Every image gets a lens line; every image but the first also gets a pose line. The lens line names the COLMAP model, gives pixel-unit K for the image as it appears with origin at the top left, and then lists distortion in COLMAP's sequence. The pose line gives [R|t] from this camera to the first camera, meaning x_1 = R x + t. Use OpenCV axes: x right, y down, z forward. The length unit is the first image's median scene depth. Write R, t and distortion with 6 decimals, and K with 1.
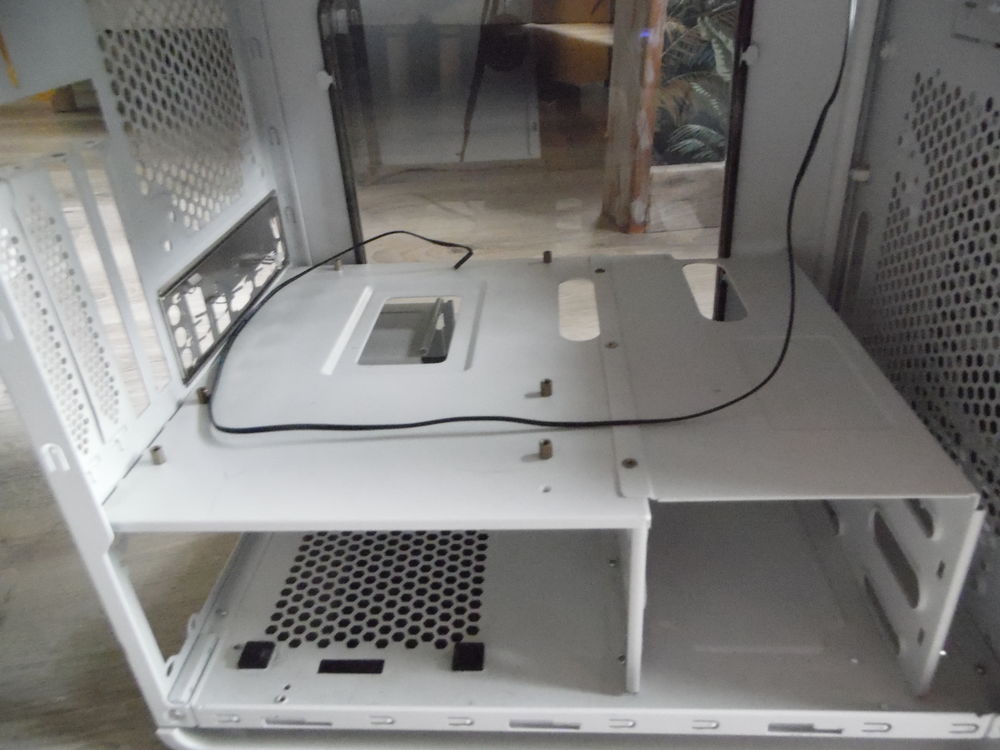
lens RADIAL K [[743.8, 0, 498.6], [0, 743.8, 373.6], [0, 0, 1]] dist [0.004646, 0.013837]
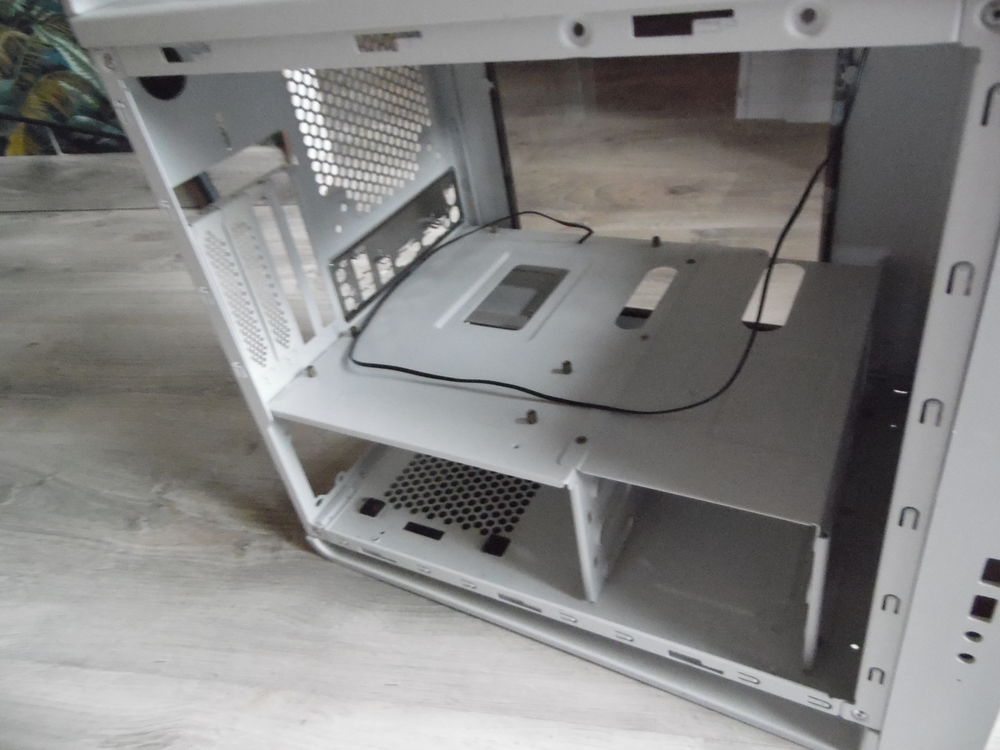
lens RADIAL K [[743.8, 0, 500.1], [0, 743.8, 374.5], [0, 0, 1]] dist [0.004646, 0.013837]
pose [[0.906381, 0.172701, -0.385548, 0.433311], [-0.111832, 0.978153, 0.175246, -0.172842], [0.407390, -0.115723, 0.905893, -0.218526]]
